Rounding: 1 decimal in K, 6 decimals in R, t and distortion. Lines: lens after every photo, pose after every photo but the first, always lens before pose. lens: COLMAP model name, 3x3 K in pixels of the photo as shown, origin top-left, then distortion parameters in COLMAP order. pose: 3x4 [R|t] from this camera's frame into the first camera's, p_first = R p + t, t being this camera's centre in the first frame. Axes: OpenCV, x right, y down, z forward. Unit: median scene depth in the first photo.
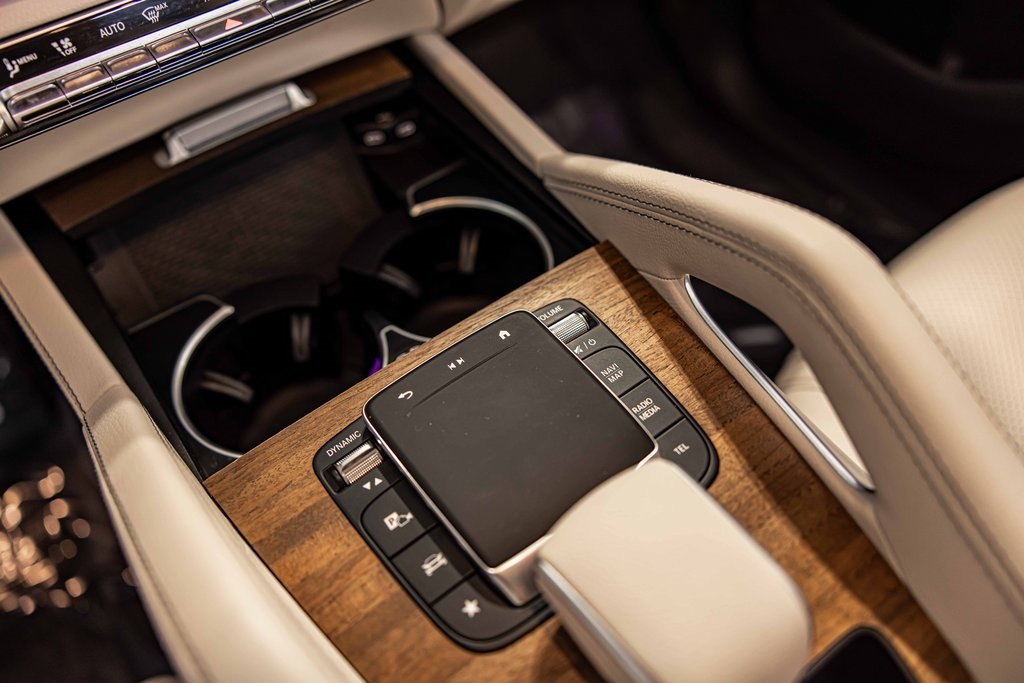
lens RADIAL K [[794.0, 0, 519.7], [0, 794.0, 348.5], [0, 0, 1]] dist [0.004446, -0.009264]
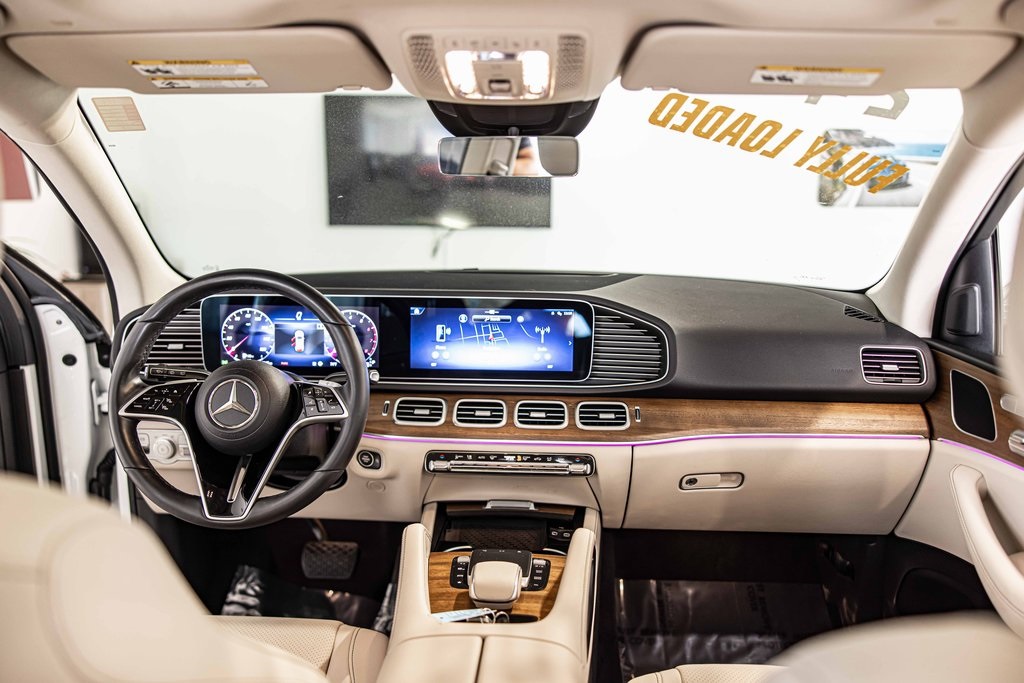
lens RADIAL K [[794.0, 0, 510.4], [0, 794.0, 342.9], [0, 0, 1]] dist [0.004446, -0.009264]
pose [[0.769694, 0.132686, -0.624472, 1.936509], [-0.535258, 0.667248, -0.517957, 1.155982], [0.347952, 0.732922, 0.584598, -1.629043]]
